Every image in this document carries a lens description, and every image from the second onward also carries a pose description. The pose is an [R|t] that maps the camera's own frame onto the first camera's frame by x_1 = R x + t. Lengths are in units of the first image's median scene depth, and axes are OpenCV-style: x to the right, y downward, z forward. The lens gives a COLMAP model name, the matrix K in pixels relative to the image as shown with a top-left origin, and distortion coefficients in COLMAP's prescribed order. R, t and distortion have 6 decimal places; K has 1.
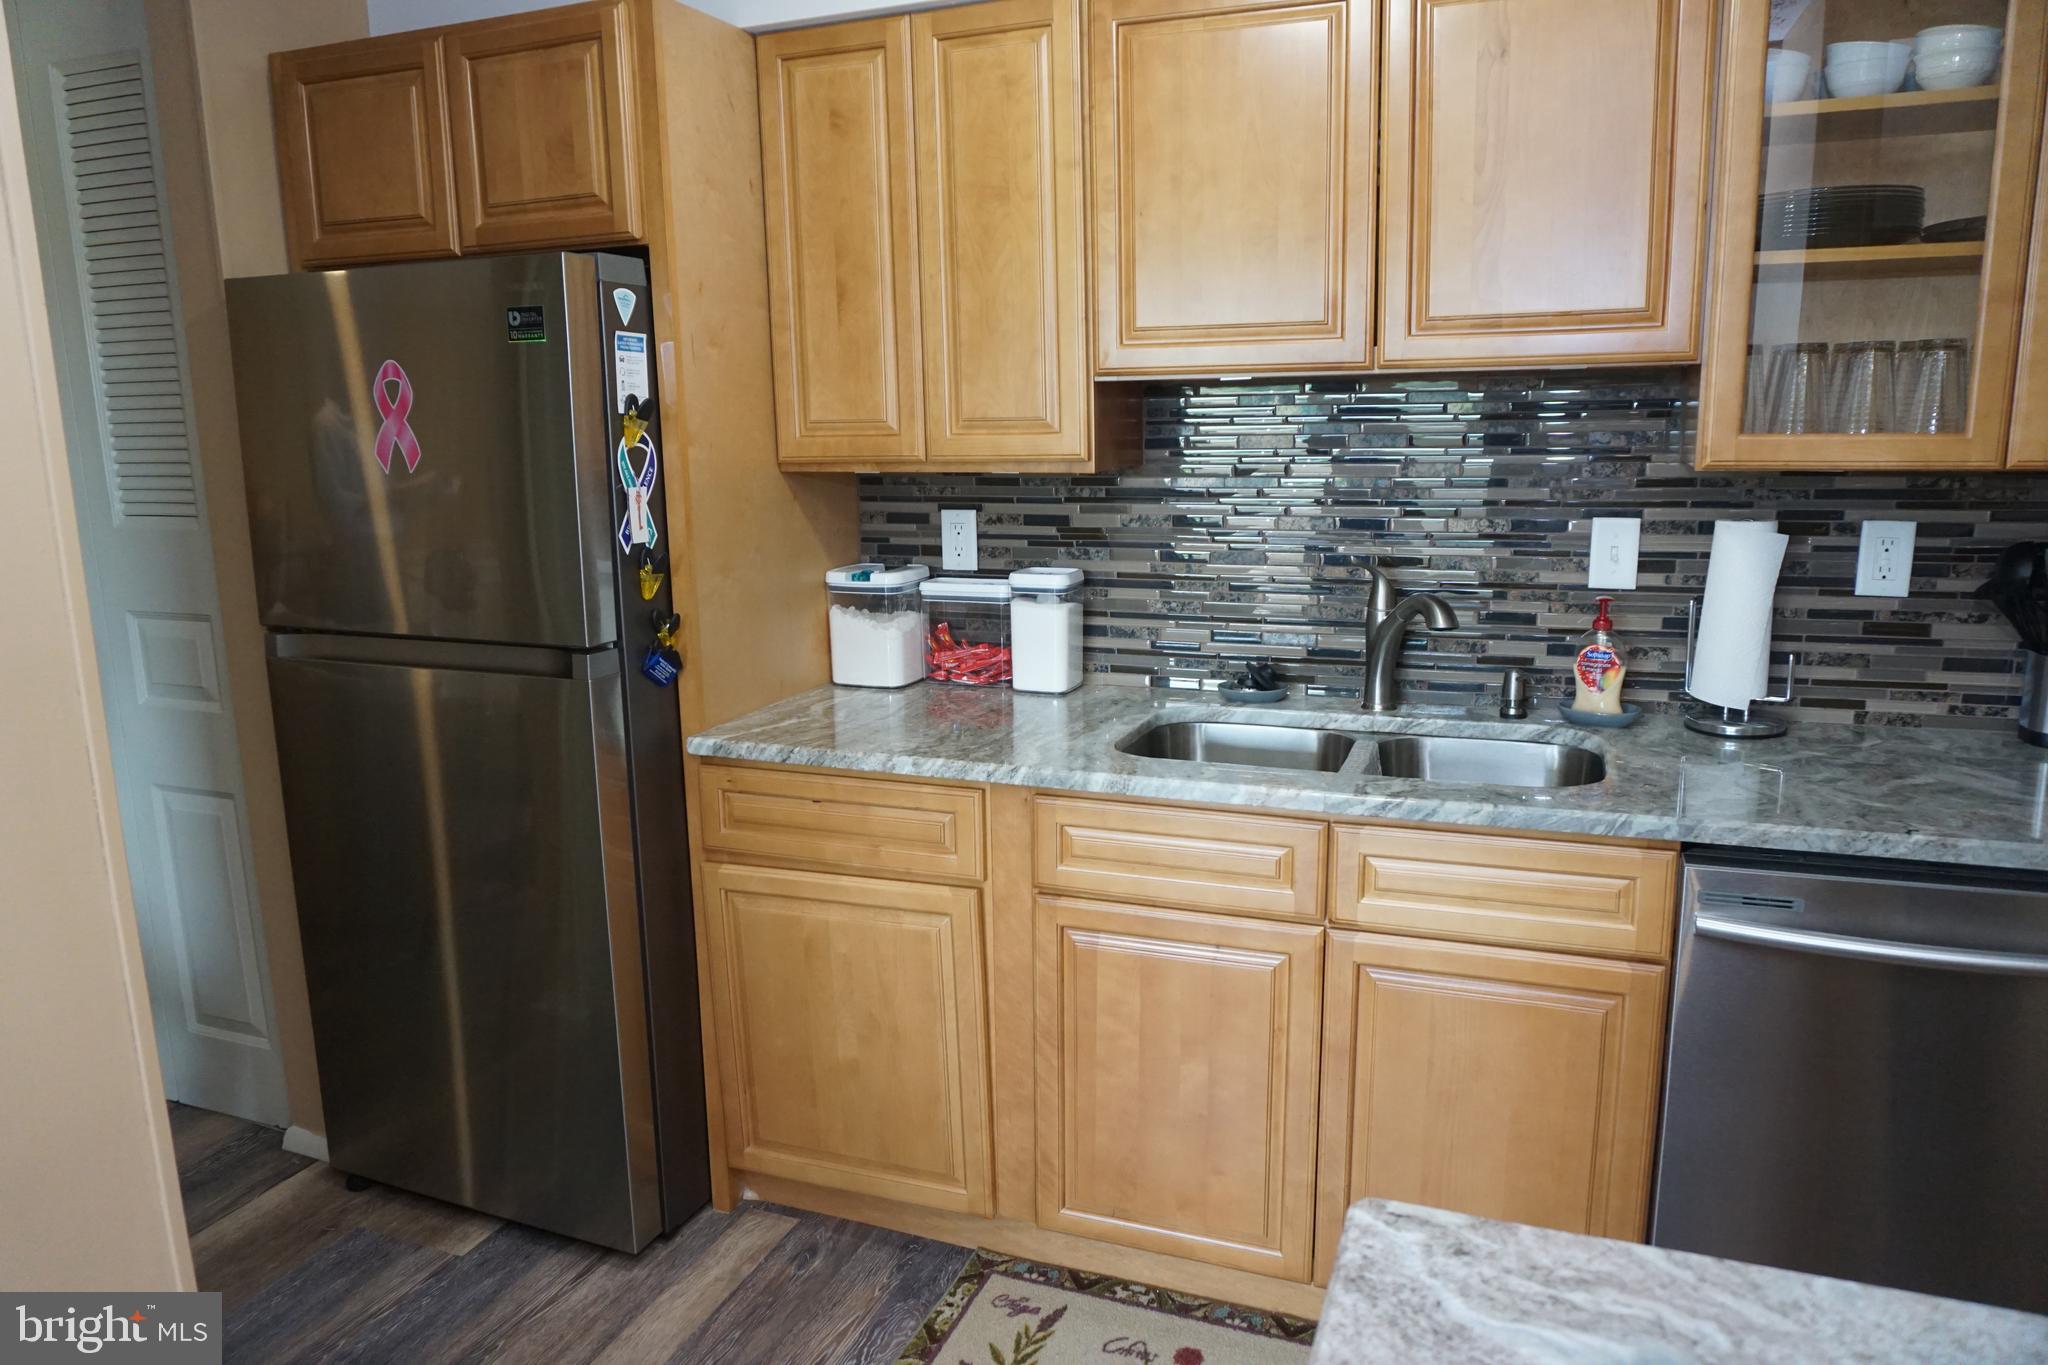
lens RADIAL K [[1368.1, 0, 1020.3], [0, 1368.1, 680.2], [0, 0, 1]] dist [-0.058855, 0.035334]
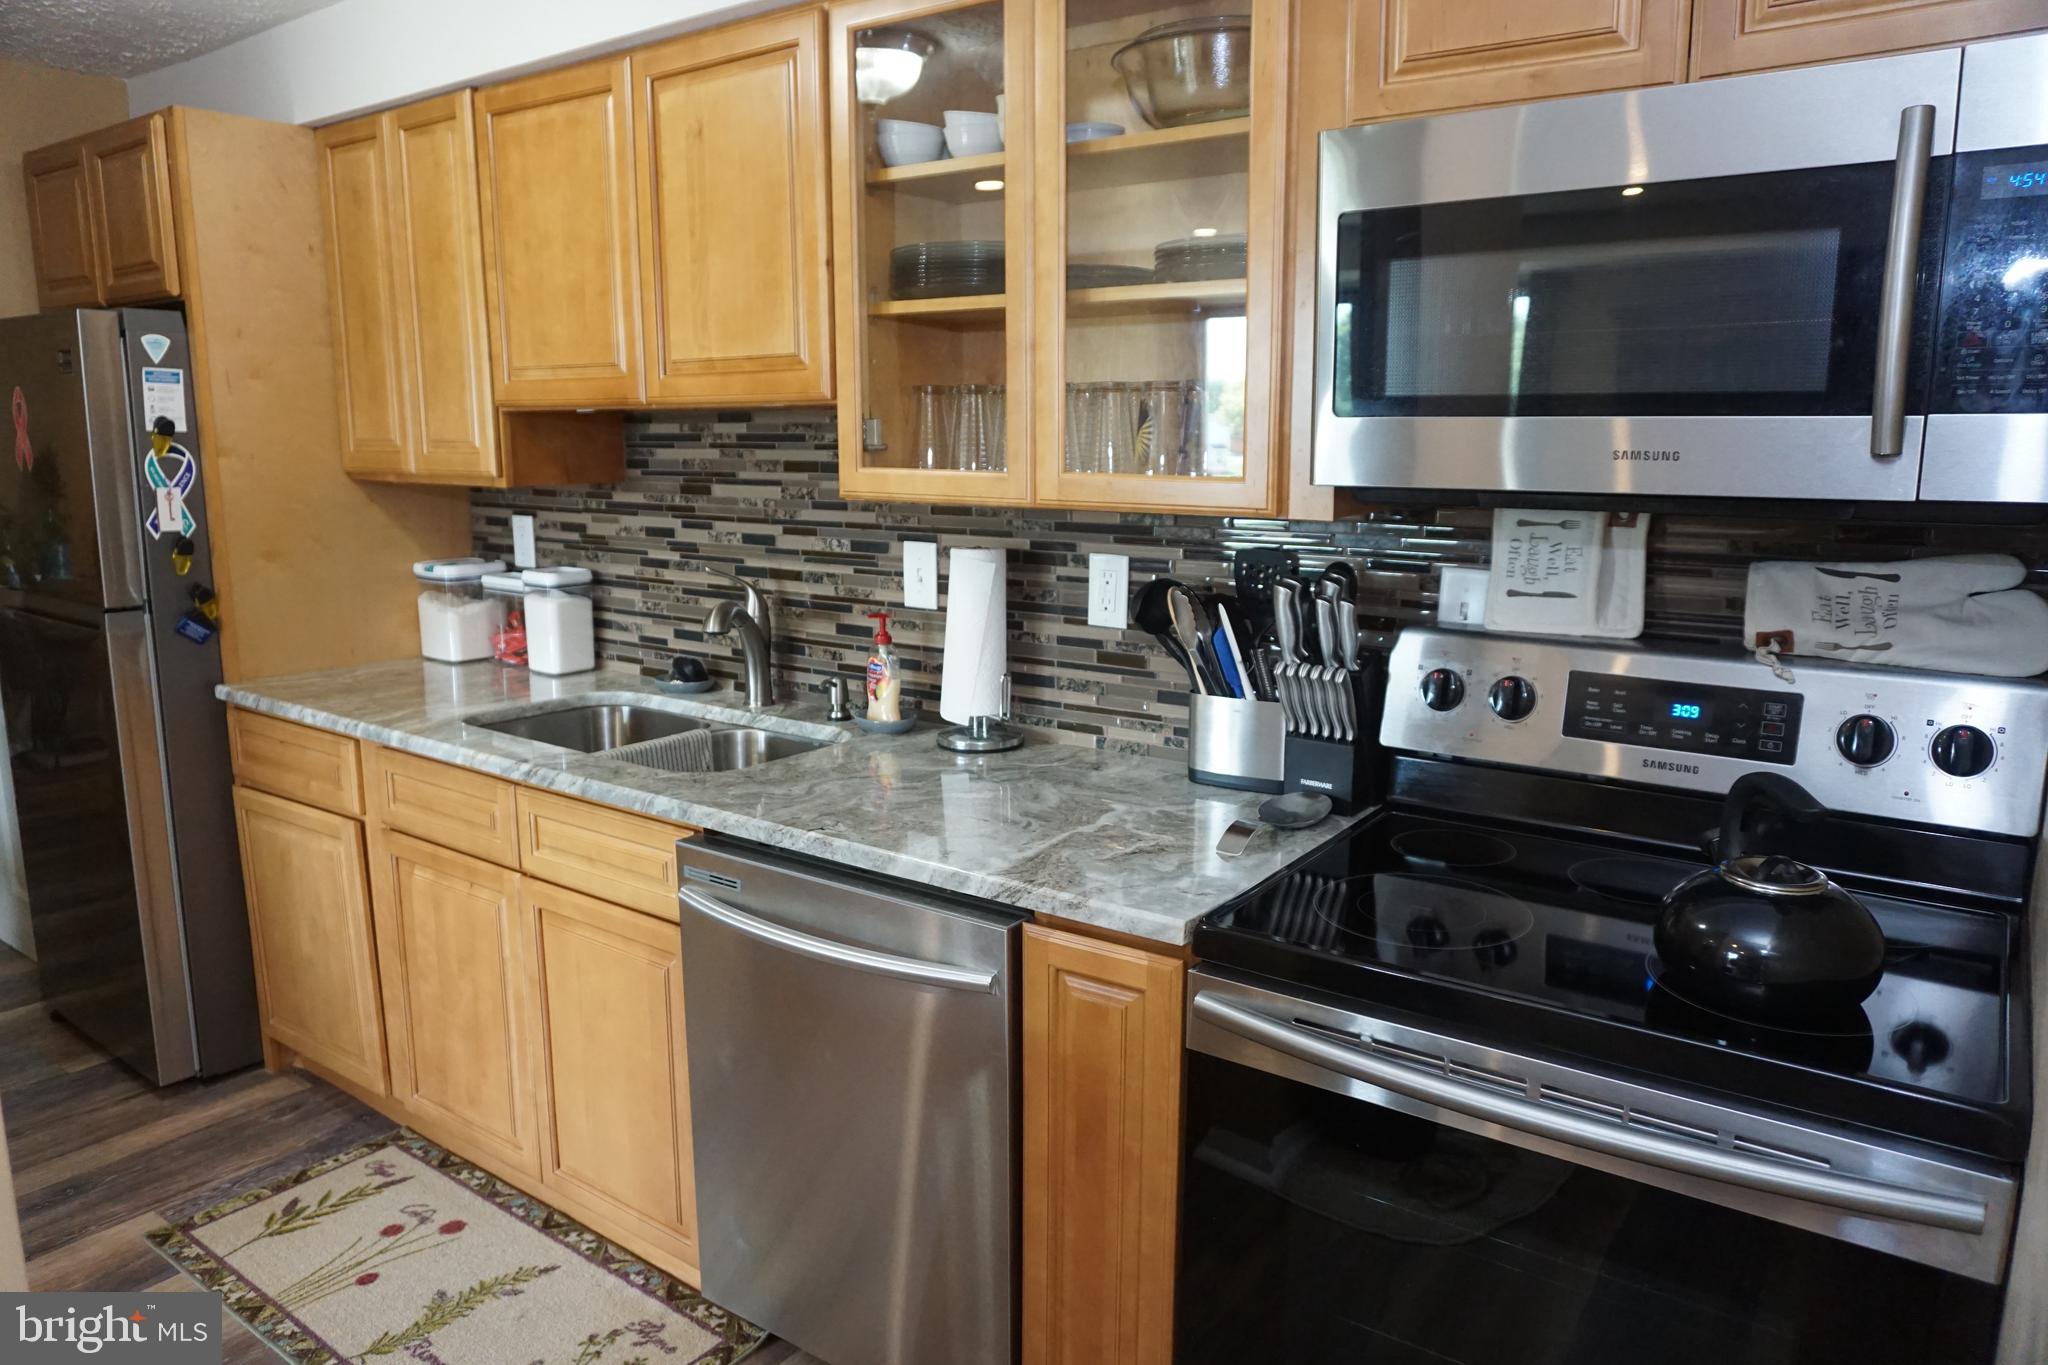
lens RADIAL K [[1368.1, 0, 1014.4], [0, 1368.1, 680.6], [0, 0, 1]] dist [-0.058855, 0.035334]
pose [[0.967471, 0.068559, -0.243515, 0.805748], [-0.070496, 0.997512, 0.000762, -0.016217], [0.242961, 0.016430, 0.969897, -0.040666]]
